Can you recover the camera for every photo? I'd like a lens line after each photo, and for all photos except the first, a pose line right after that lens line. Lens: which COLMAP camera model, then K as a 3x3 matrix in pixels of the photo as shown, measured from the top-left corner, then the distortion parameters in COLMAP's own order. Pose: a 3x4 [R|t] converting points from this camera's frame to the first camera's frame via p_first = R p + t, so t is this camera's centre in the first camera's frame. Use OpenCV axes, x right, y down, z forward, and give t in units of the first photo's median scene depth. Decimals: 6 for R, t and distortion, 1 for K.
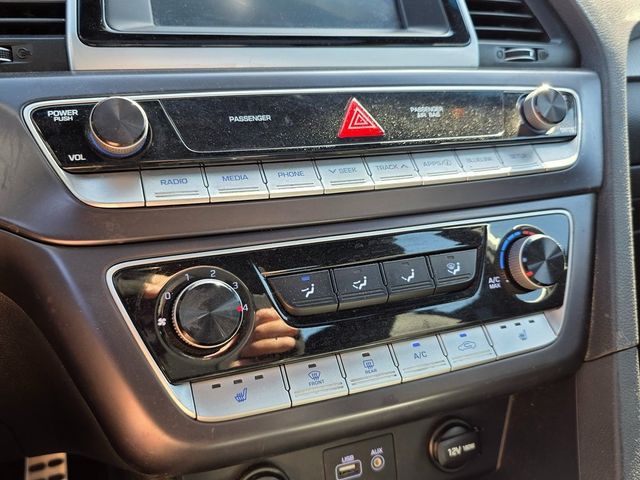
lens RADIAL K [[584.6, 0, 318.6], [0, 584.6, 240.2], [0, 0, 1]] dist [-0.016476, 0.000000]
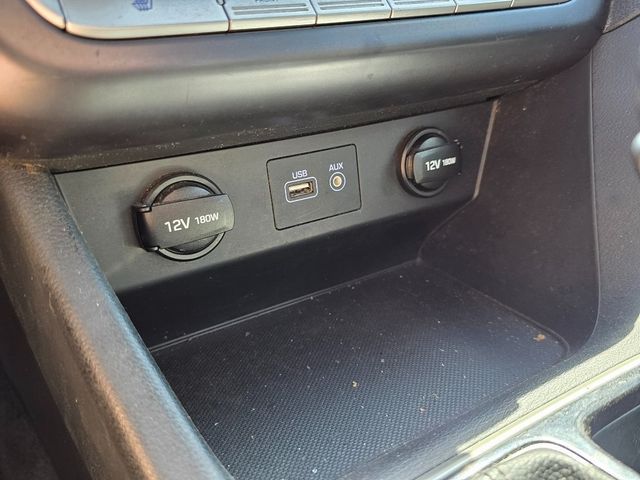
lens RADIAL K [[584.6, 0, 324.0], [0, 584.6, 240.9], [0, 0, 1]] dist [-0.016476, 0.000000]
pose [[0.983507, -0.058767, 0.171054, -0.050023], [0.015476, 0.969617, 0.244138, 0.267462], [-0.180205, -0.237464, 0.954535, 0.256451]]
